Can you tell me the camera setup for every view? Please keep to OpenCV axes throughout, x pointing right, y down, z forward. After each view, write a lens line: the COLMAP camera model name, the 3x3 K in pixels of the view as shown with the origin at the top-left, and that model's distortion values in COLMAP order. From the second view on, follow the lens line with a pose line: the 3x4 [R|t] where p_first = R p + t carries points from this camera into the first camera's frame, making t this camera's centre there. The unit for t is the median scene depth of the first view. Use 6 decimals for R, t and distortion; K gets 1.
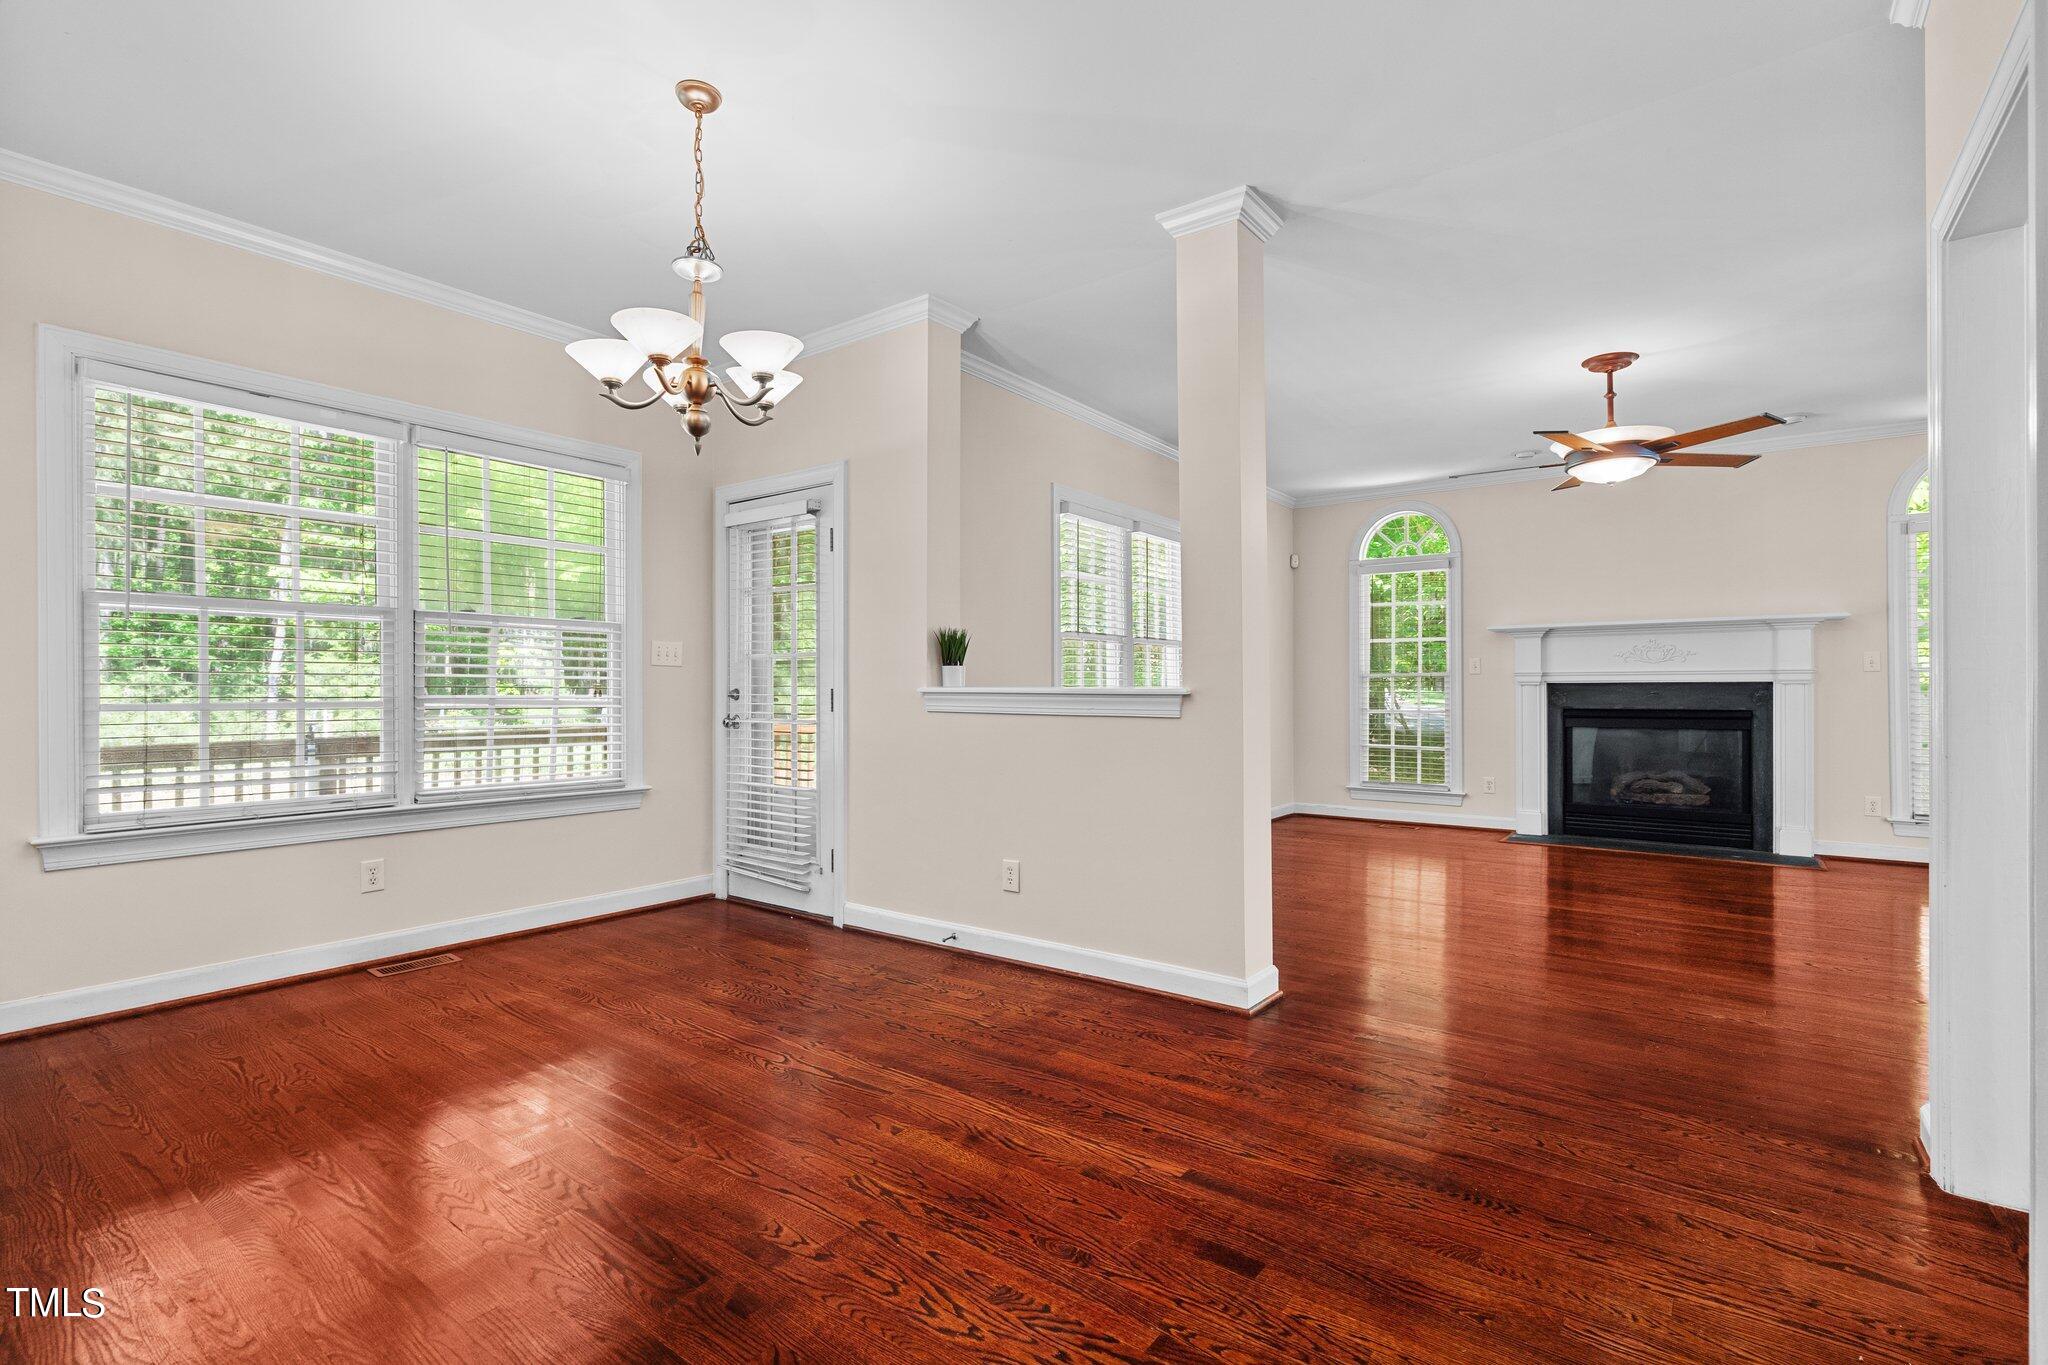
lens RADIAL K [[947.3, 0, 1020.7], [0, 947.3, 685.8], [0, 0, 1]] dist [0.004752, 0.000673]
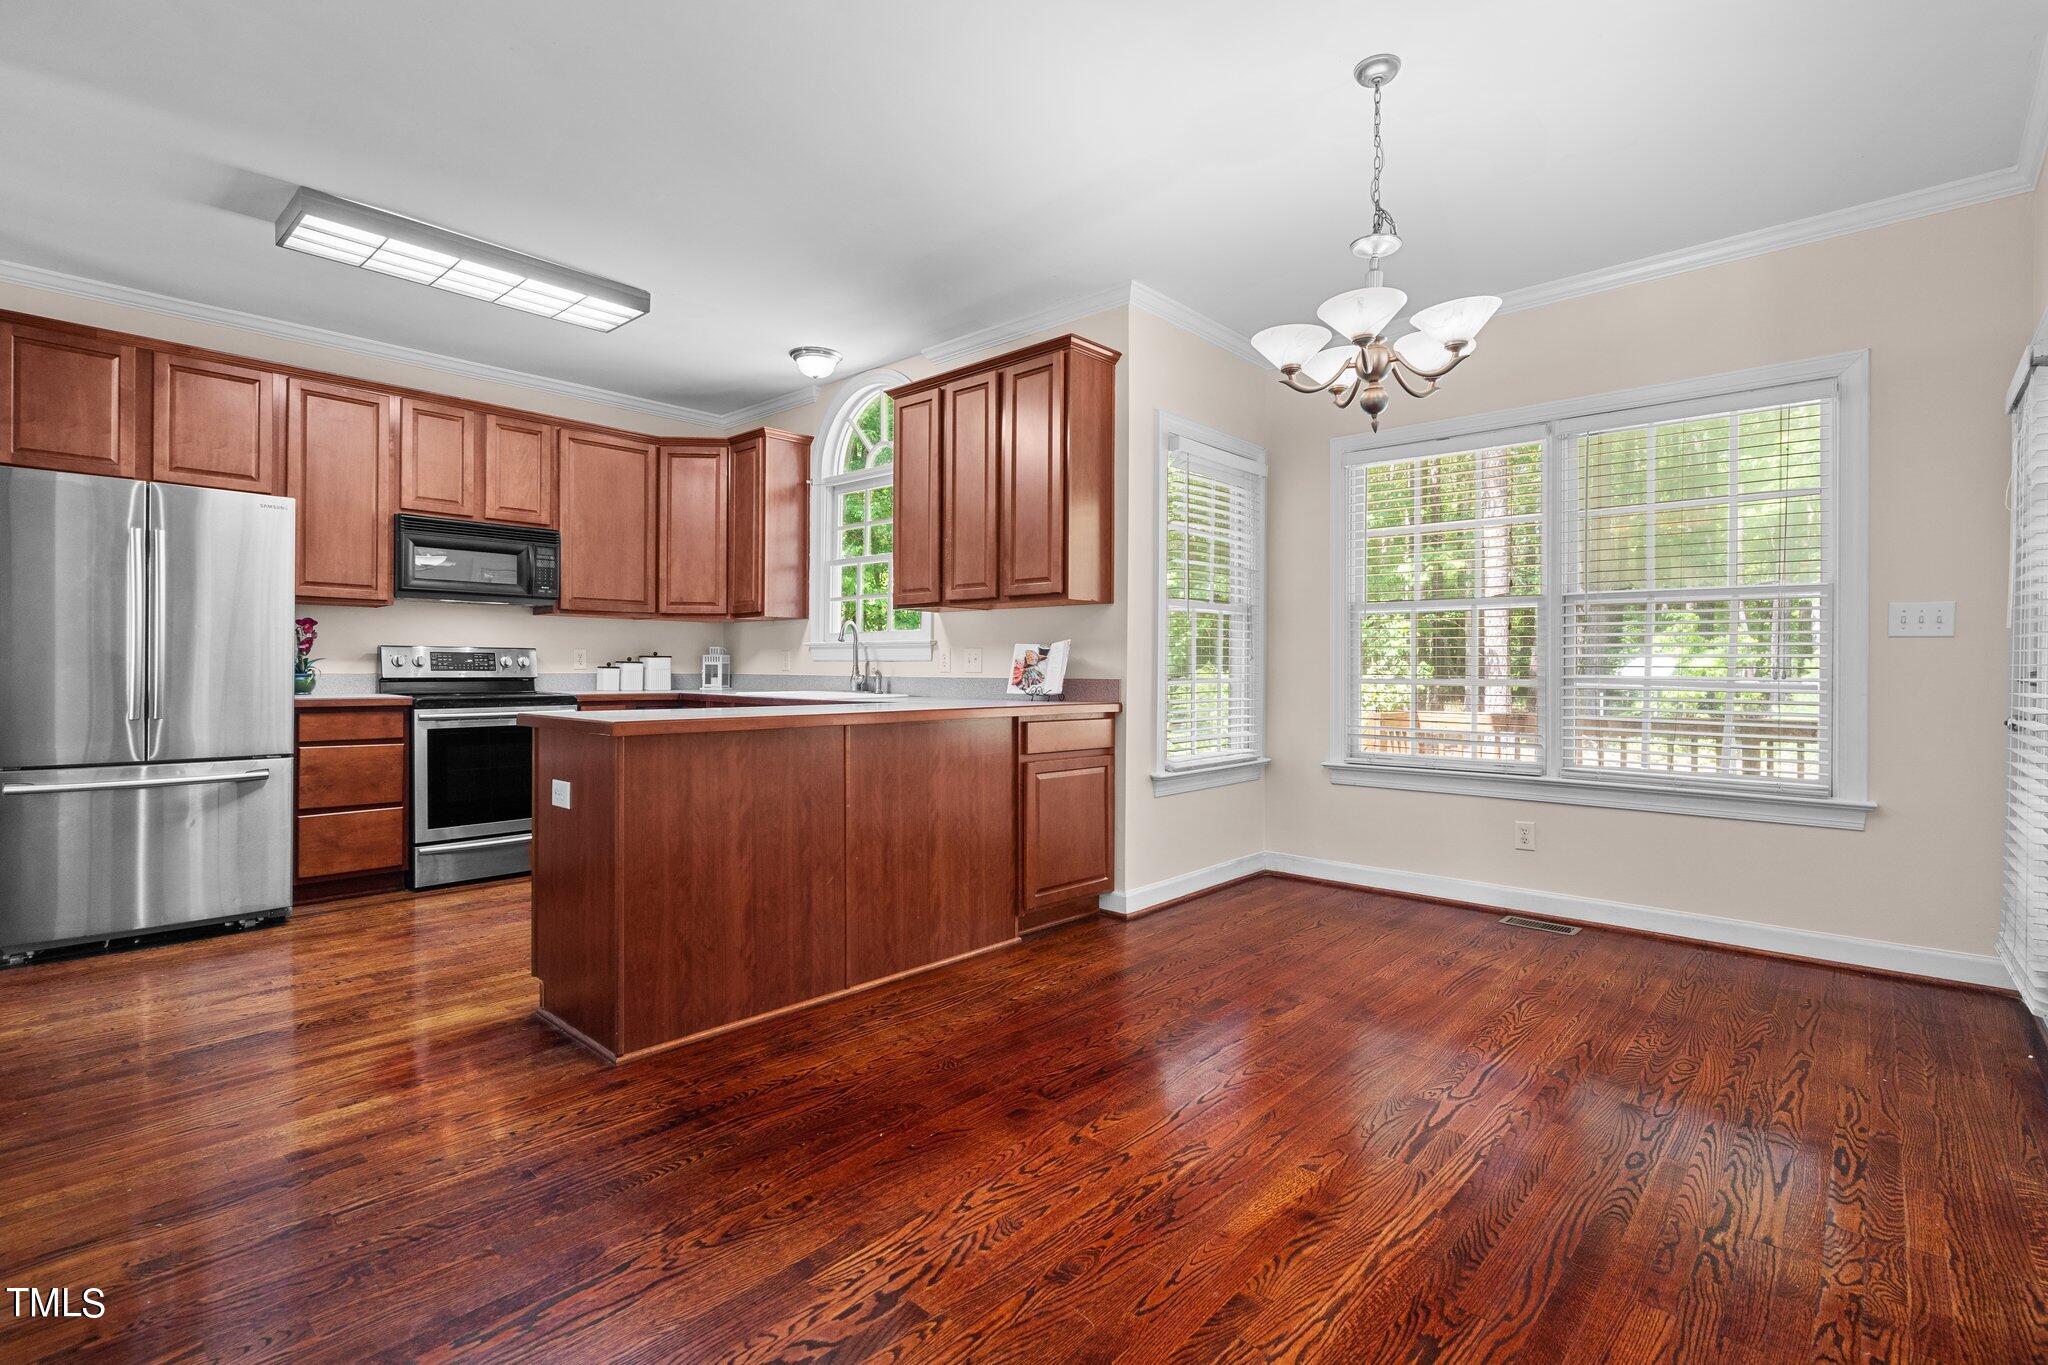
lens RADIAL K [[947.3, 0, 1021.3], [0, 947.3, 677.2], [0, 0, 1]] dist [0.004752, 0.000673]
pose [[-0.097608, 0.008971, -0.995184, 0.553150], [0.001373, 0.999960, 0.008879, 0.003023], [0.995224, -0.000499, -0.097617, 0.587430]]
